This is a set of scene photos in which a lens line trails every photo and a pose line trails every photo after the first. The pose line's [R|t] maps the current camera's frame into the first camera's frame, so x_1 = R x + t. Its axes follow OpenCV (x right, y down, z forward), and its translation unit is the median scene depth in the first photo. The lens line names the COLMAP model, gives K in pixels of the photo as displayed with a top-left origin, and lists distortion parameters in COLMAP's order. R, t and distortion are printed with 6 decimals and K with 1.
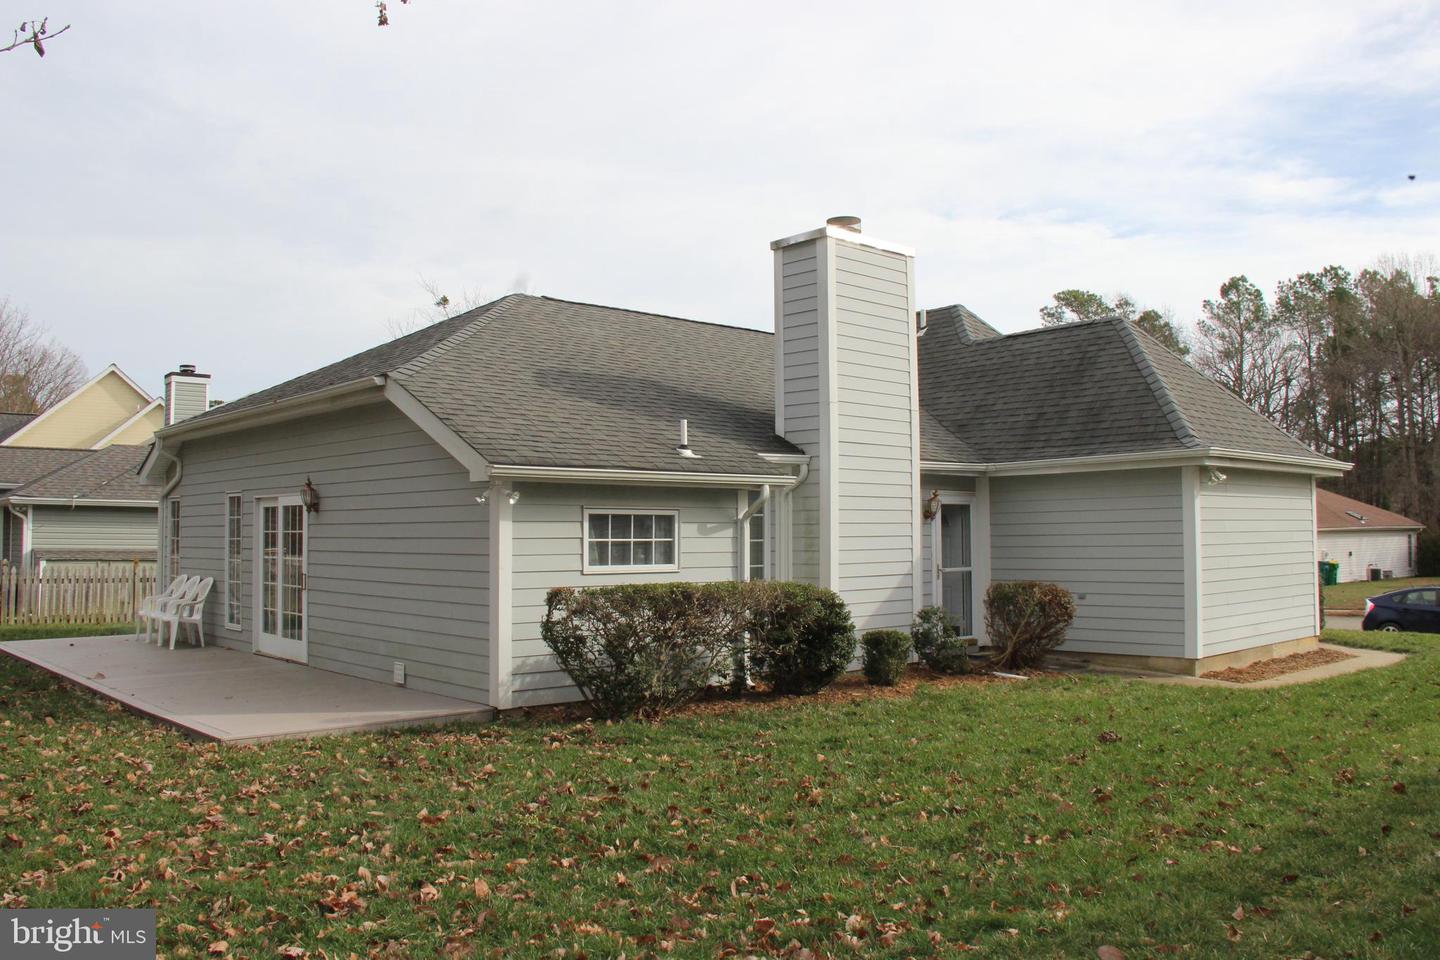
lens RADIAL K [[1176.2, 0, 686.4], [0, 1176.2, 439.7], [0, 0, 1]] dist [-0.156869, 0.116477]
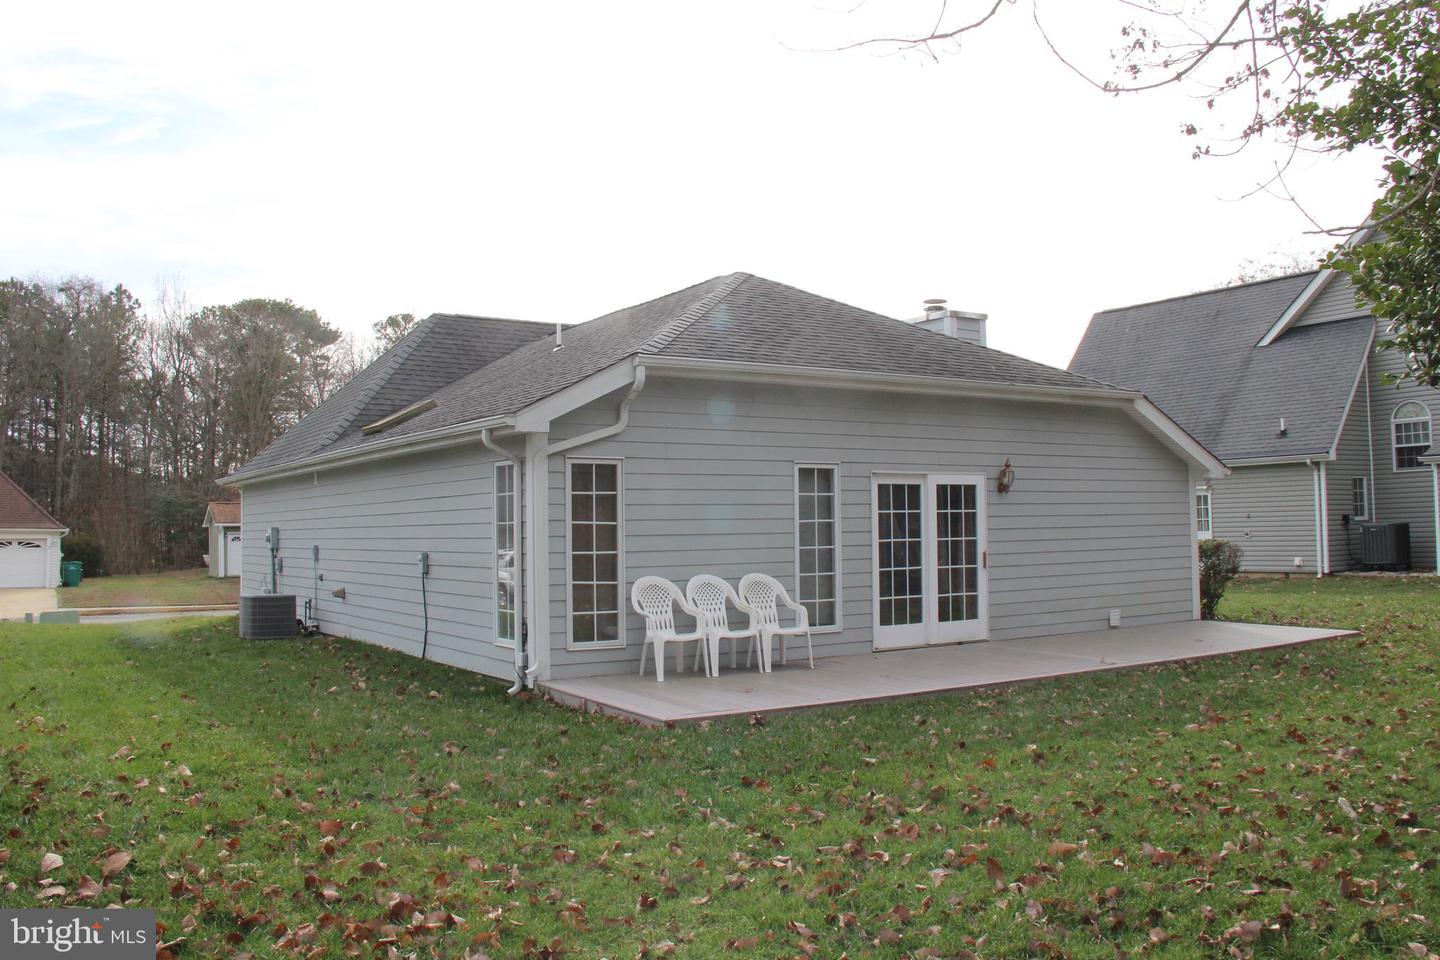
lens RADIAL K [[1202.5, 0, 686.6], [0, 1202.5, 470.3], [0, 0, 1]] dist [-0.174724, 0.125015]
pose [[0.164380, 0.052317, 0.985009, -1.244878], [-0.065808, 0.996949, -0.041969, 0.093263], [-0.984199, -0.057922, 0.167321, 0.958284]]
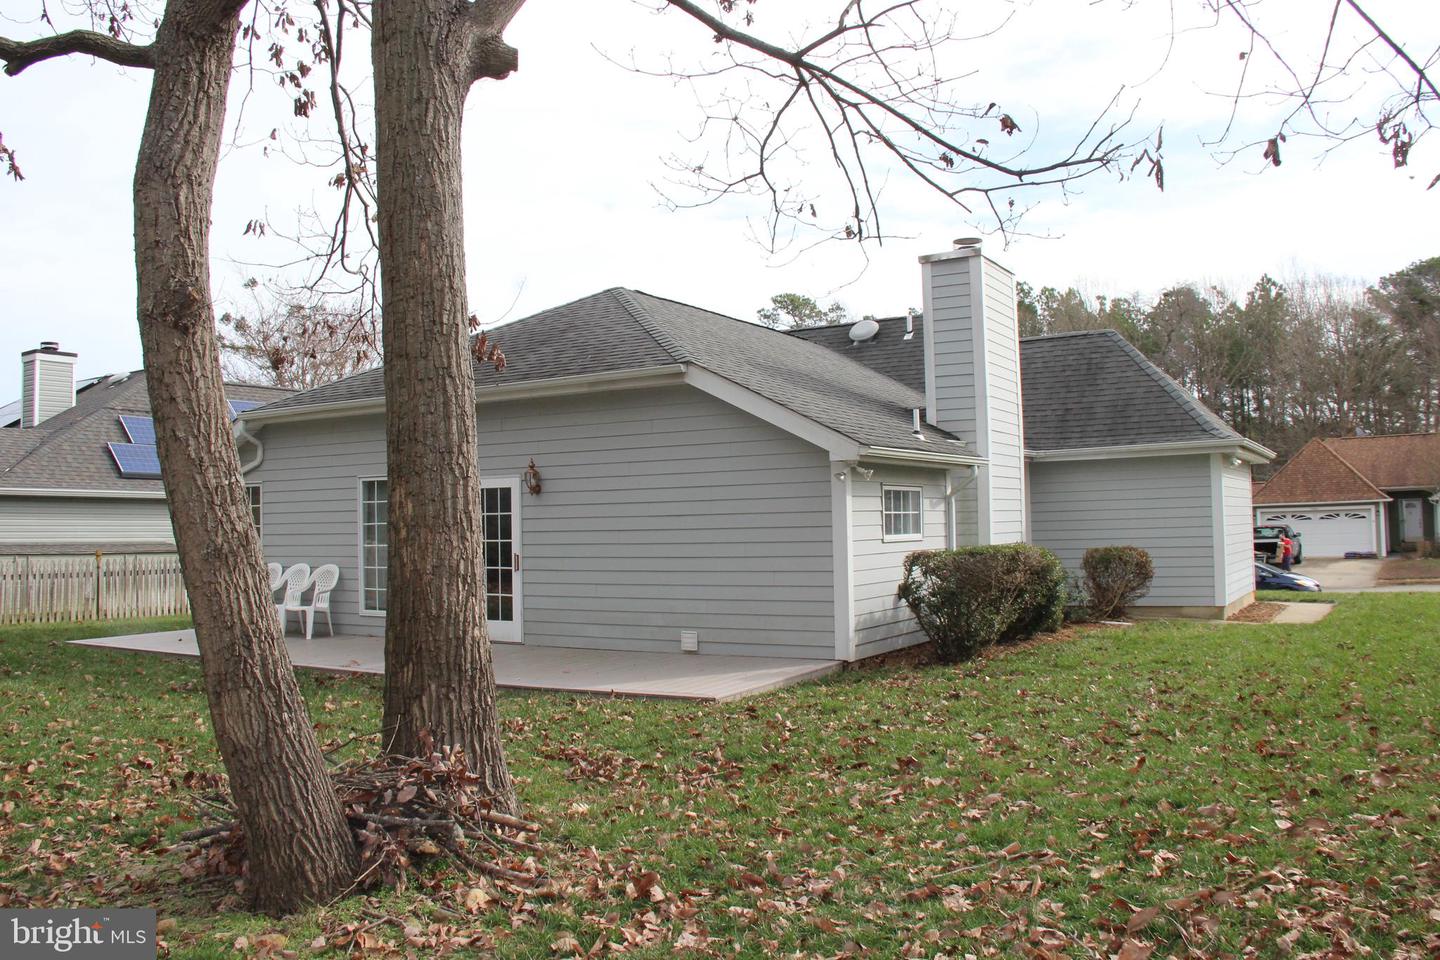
lens RADIAL K [[1176.2, 0, 686.4], [0, 1176.2, 439.7], [0, 0, 1]] dist [-0.156869, 0.116477]
pose [[0.957056, 0.008554, 0.289777, -0.430053], [-0.010108, 0.999941, 0.003866, 0.008365], [-0.289727, -0.006629, 0.957086, -0.026590]]
